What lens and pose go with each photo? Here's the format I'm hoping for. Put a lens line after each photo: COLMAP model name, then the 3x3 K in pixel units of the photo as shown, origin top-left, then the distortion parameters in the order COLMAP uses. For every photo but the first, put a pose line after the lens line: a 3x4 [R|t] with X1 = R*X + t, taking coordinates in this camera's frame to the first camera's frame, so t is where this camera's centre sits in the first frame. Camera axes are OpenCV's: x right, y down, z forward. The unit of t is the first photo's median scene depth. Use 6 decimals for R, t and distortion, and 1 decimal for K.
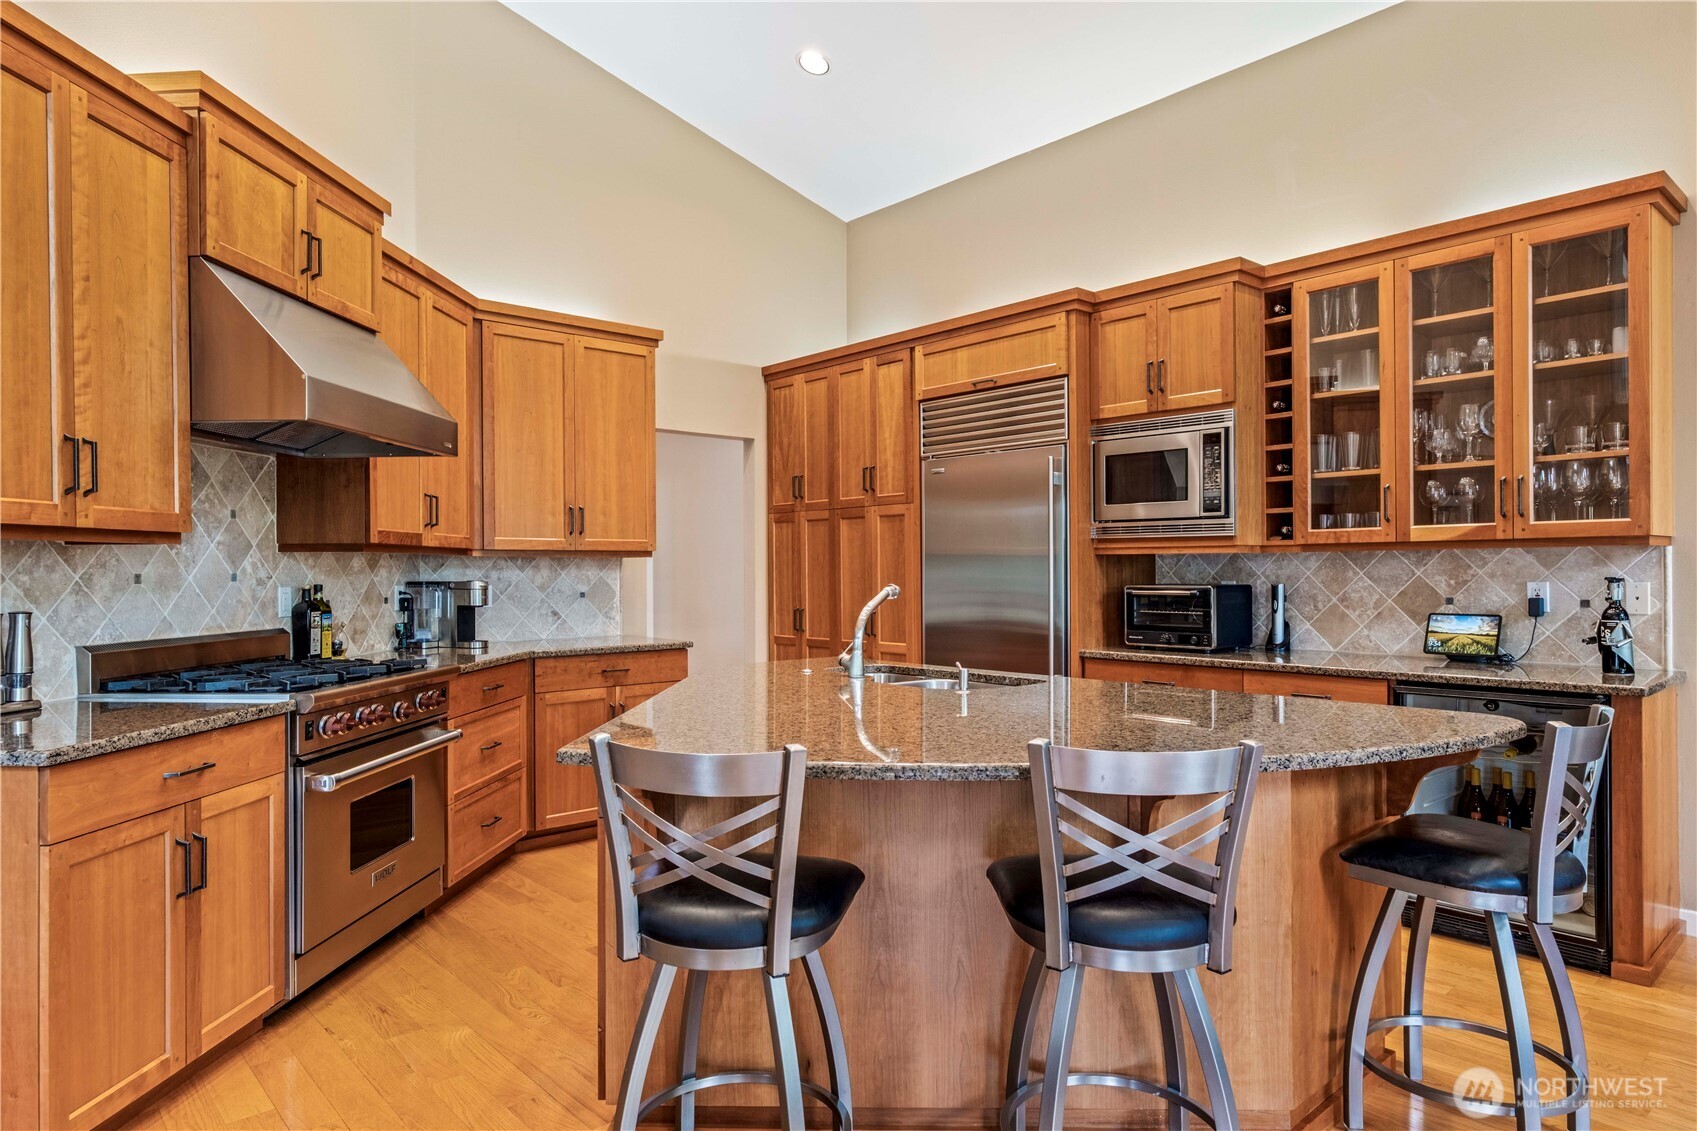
lens RADIAL K [[984.0, 0, 848.0], [0, 984.0, 573.3], [0, 0, 1]] dist [-0.004899, 0.002619]
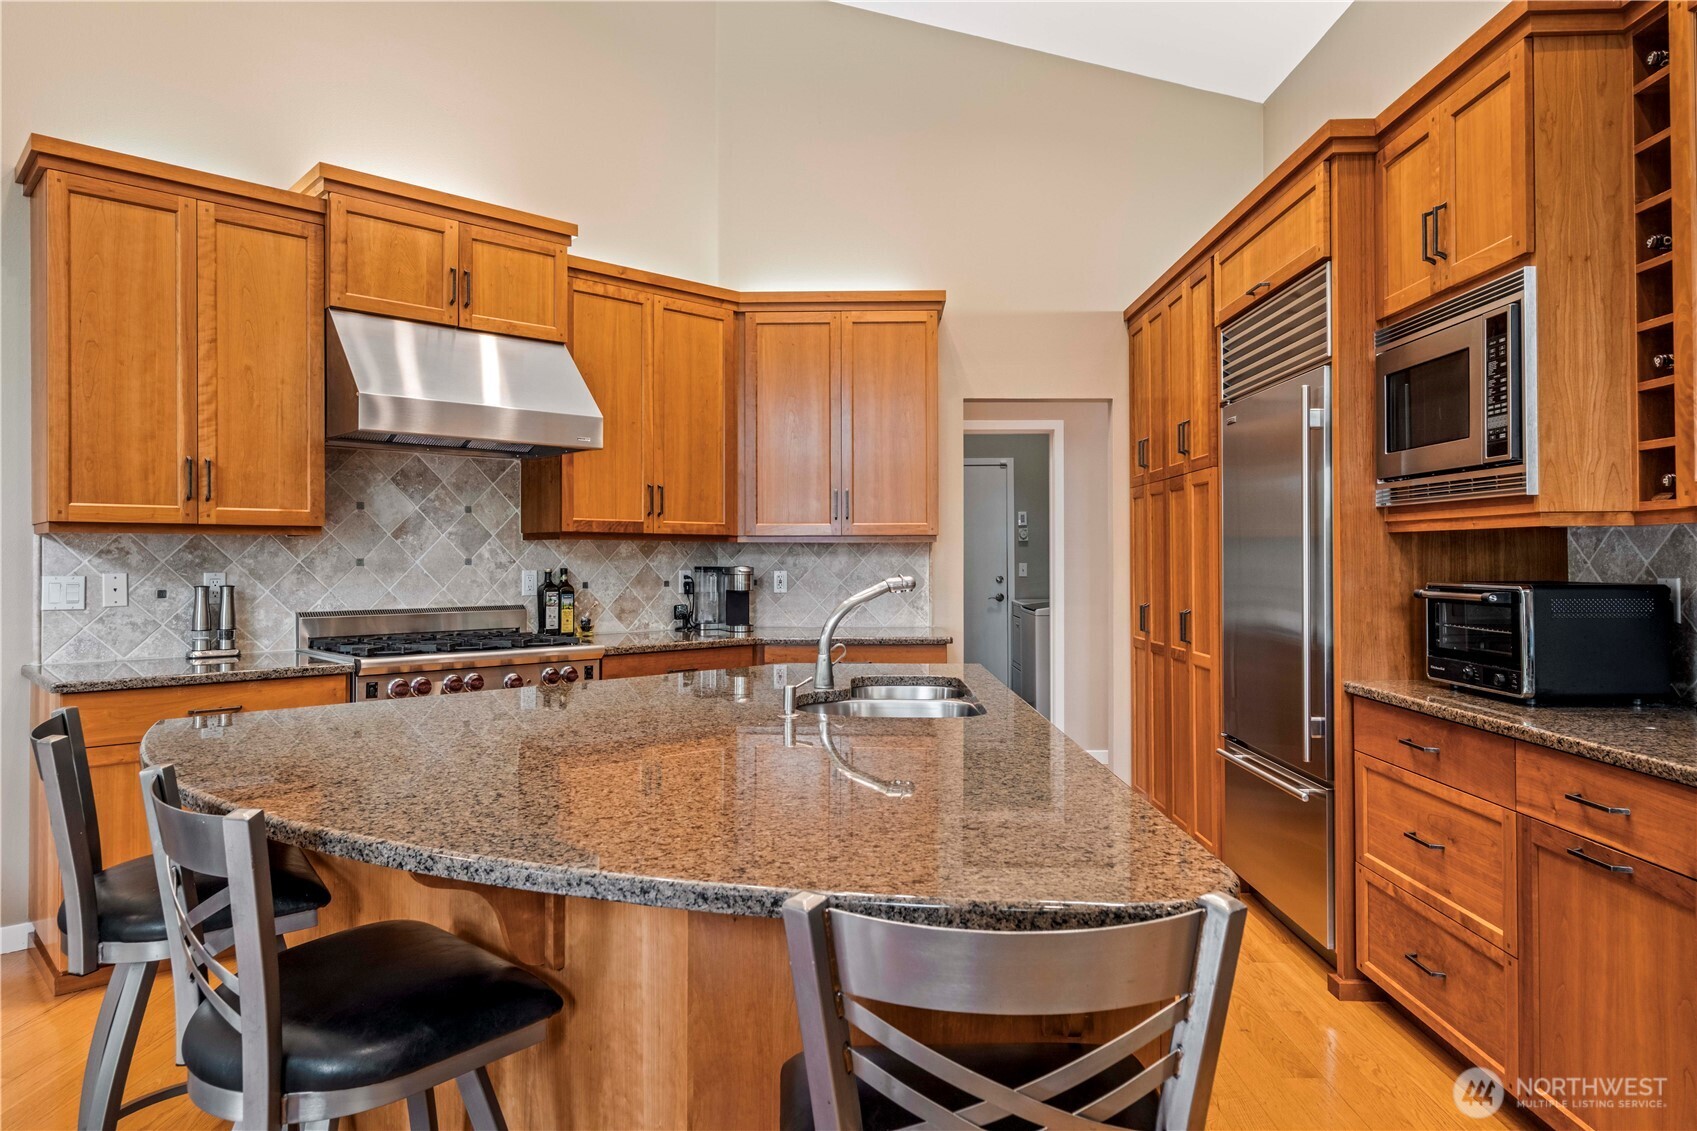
lens RADIAL K [[1035.8, 0, 848.9], [0, 1035.8, 551.2], [0, 0, 1]] dist [0.001603, -0.000944]
pose [[0.743673, -0.001774, -0.668541, 0.523581], [-0.003639, 0.999971, -0.006701, -0.001676], [0.668533, 0.007416, 0.743645, 0.327743]]
